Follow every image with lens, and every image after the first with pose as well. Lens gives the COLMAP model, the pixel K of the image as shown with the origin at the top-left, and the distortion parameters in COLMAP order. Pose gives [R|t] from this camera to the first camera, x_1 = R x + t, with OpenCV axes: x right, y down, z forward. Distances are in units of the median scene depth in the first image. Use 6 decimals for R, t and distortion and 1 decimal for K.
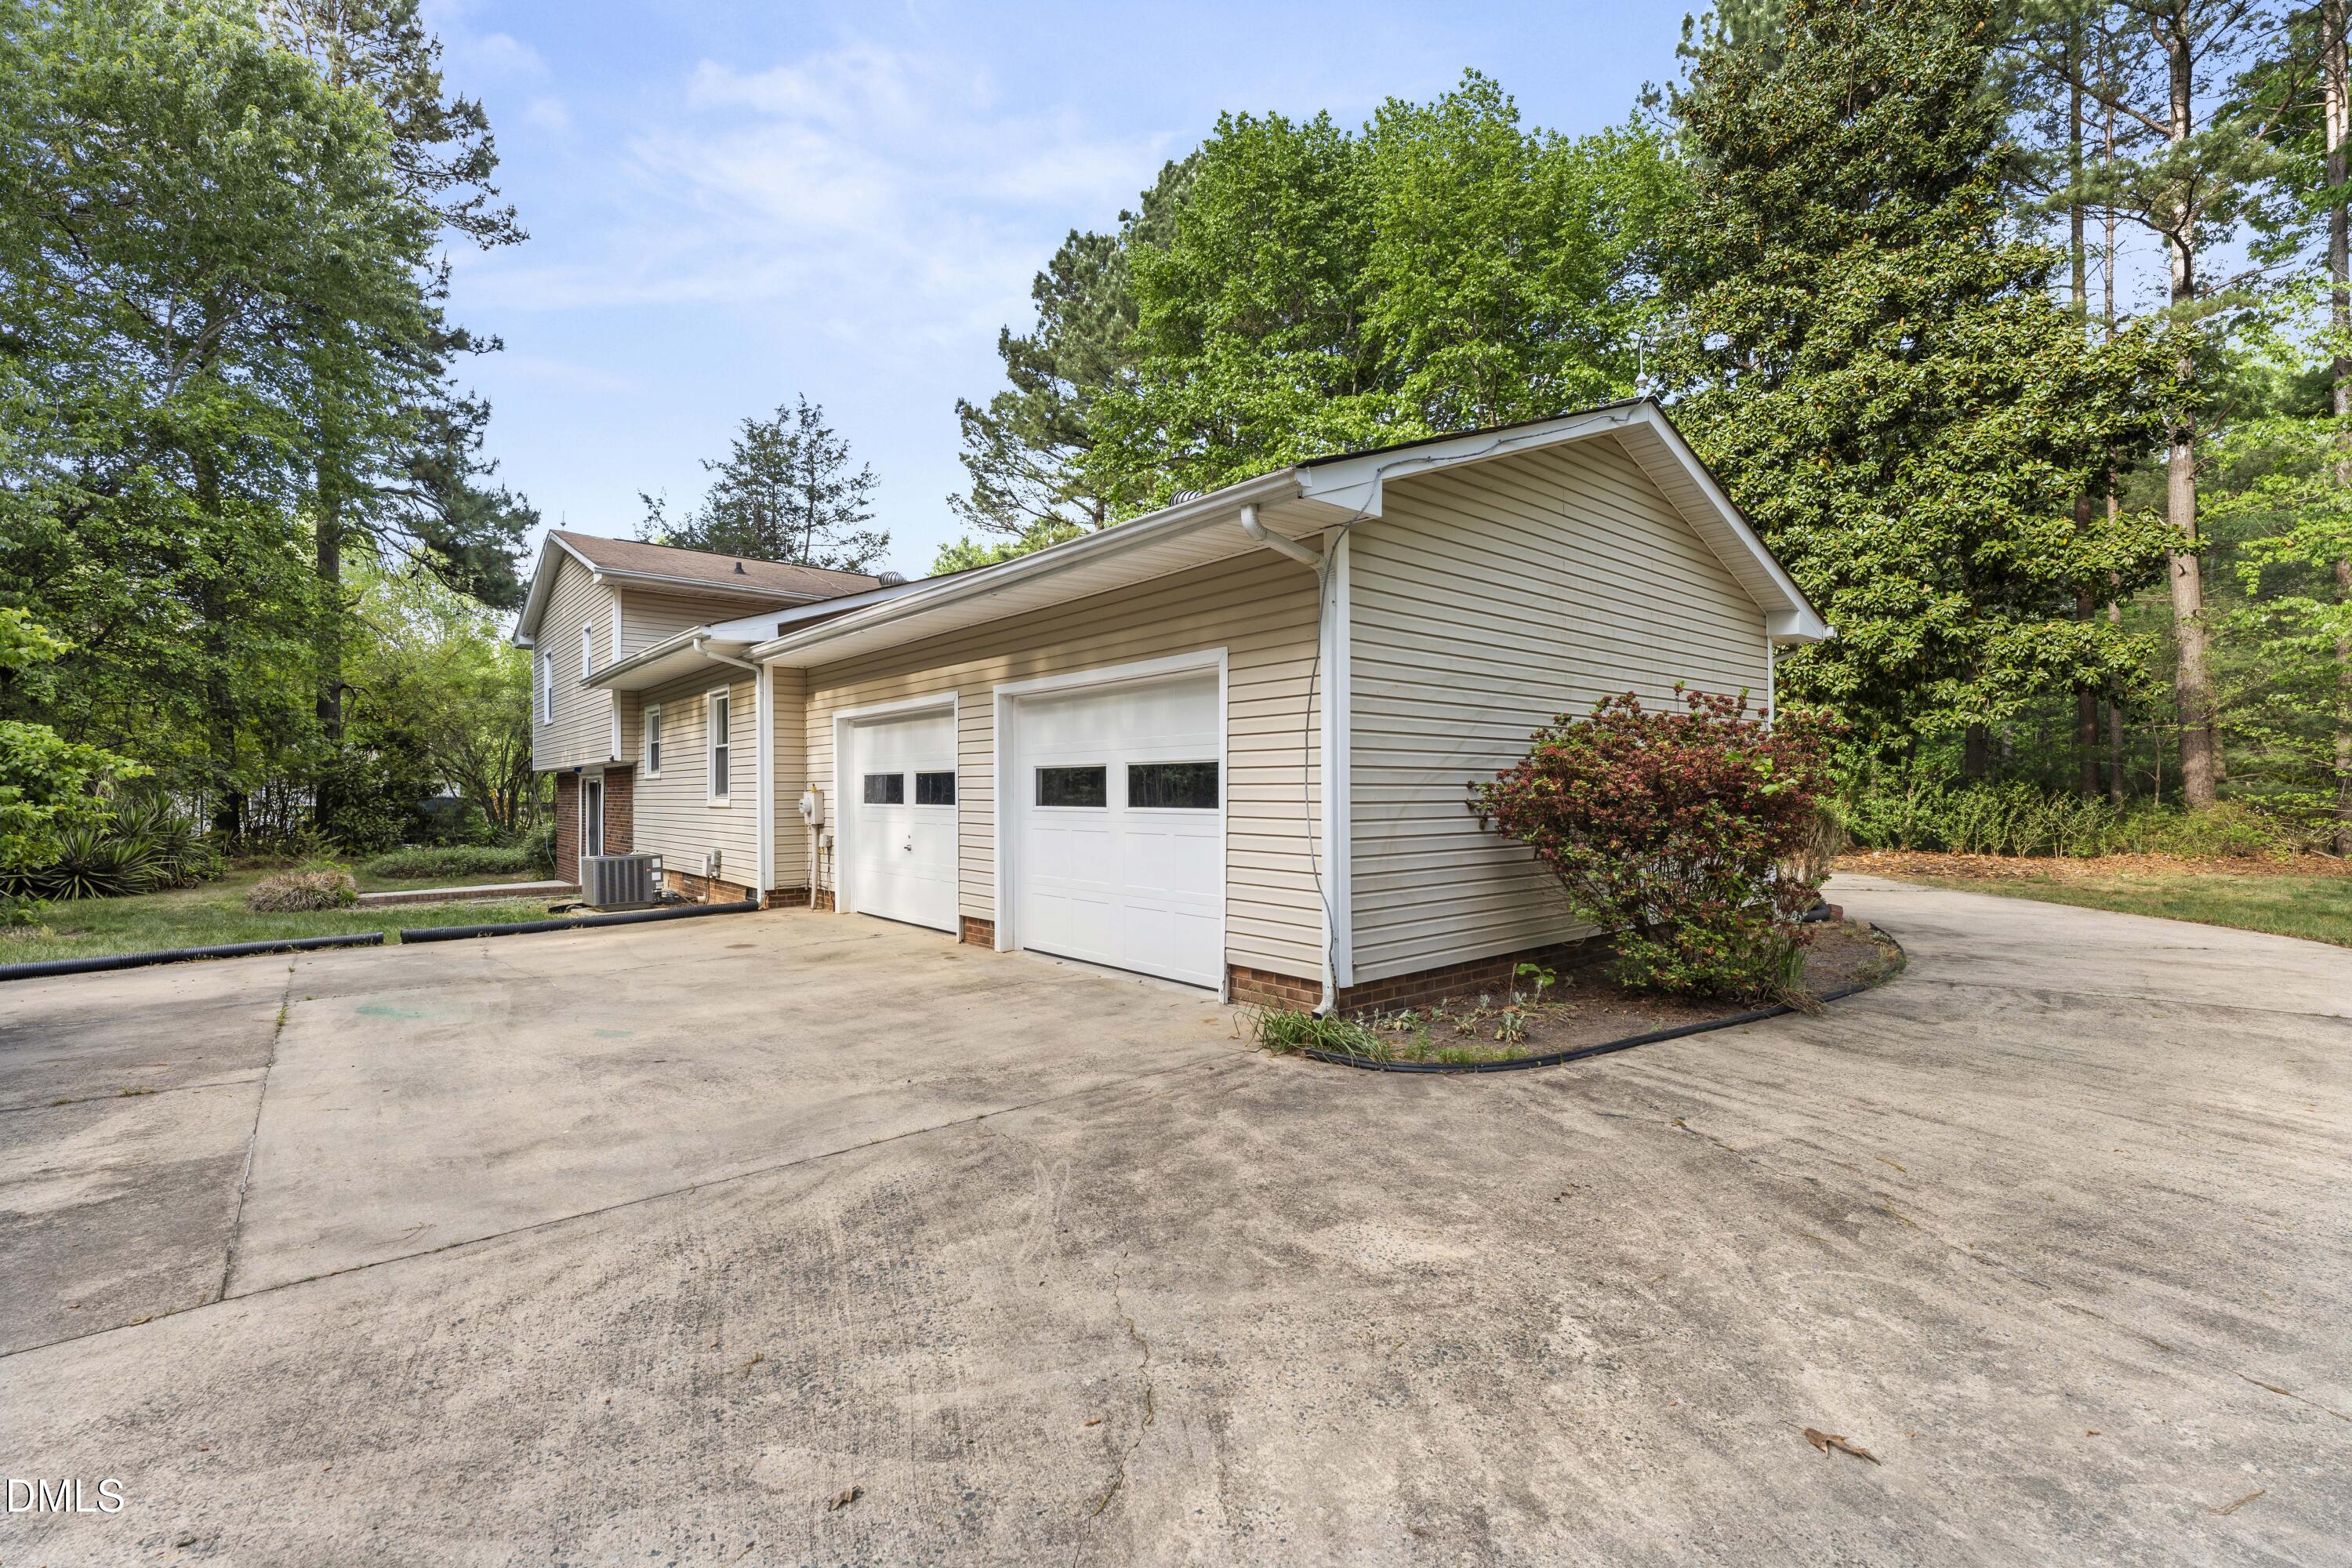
lens RADIAL K [[1004.6, 0, 1177.2], [0, 1004.6, 797.5], [0, 0, 1]] dist [0.002852, -0.004657]
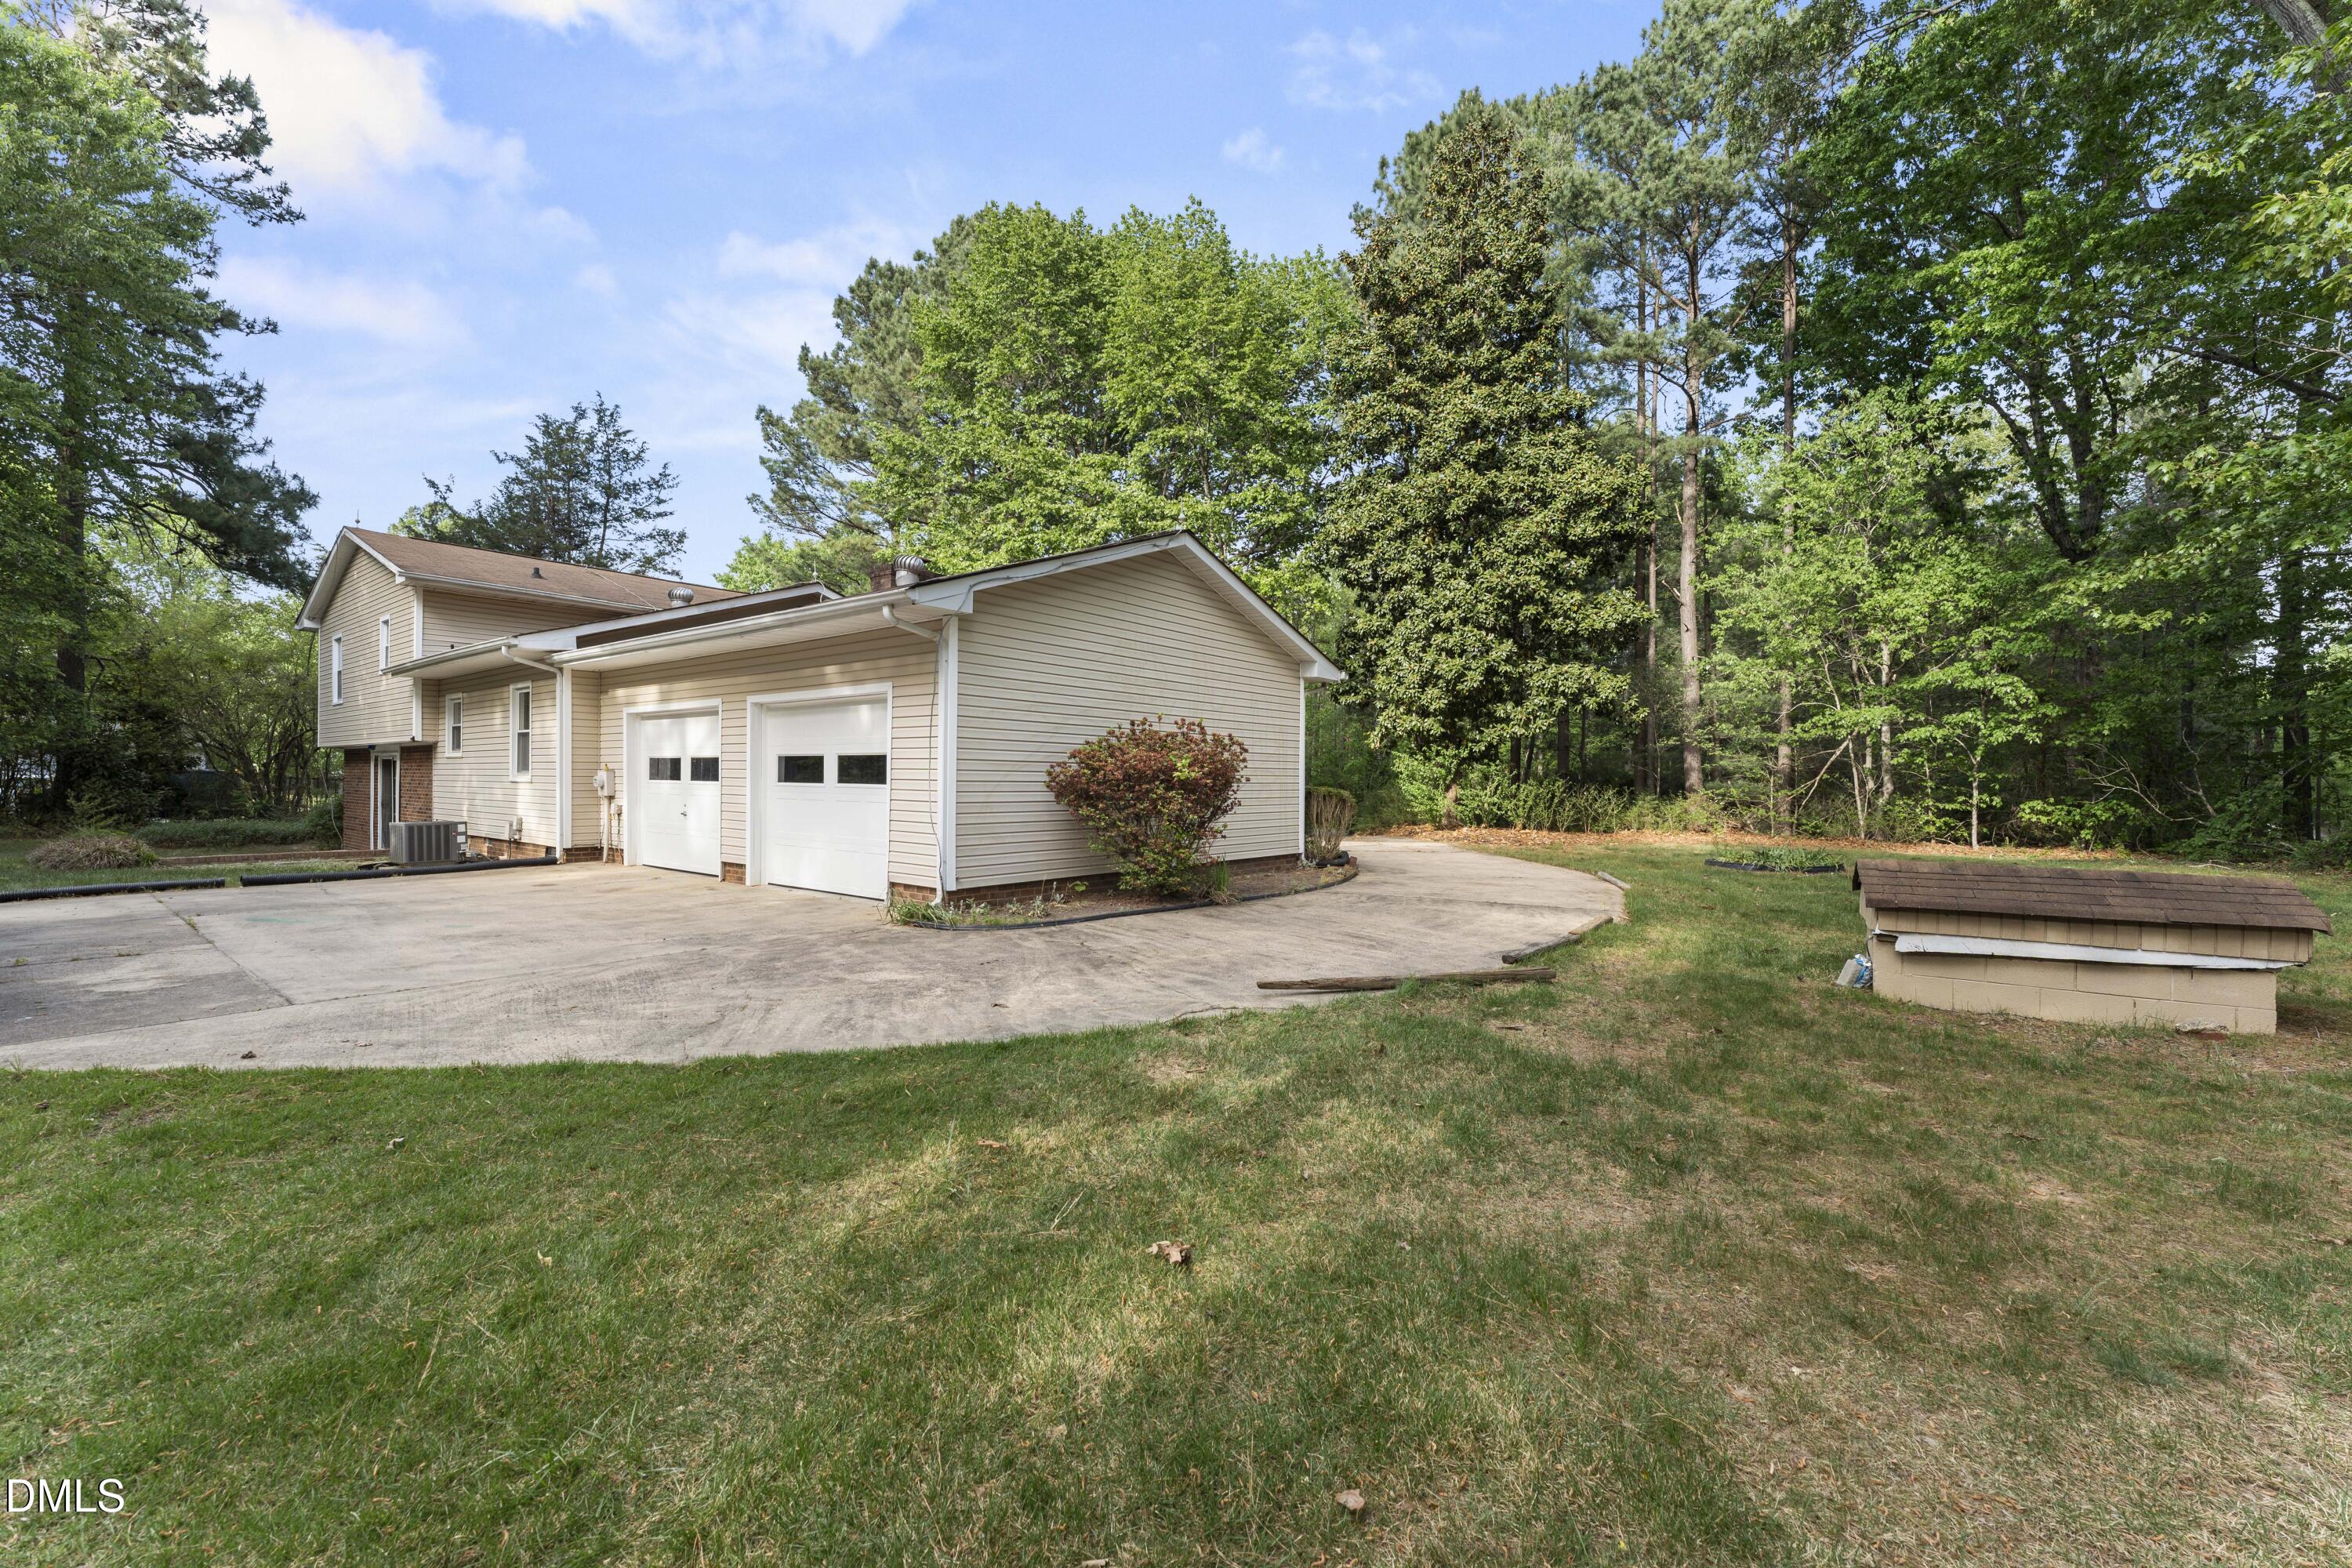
lens RADIAL K [[952.2, 0, 1181.8], [0, 952.2, 791.0], [0, 0, 1]] dist [-0.001402, -0.000276]
pose [[0.980902, 0.011842, 0.194141, 0.065218], [-0.013233, 0.999895, 0.005866, 0.002110], [-0.194051, -0.008323, 0.980956, -0.176460]]
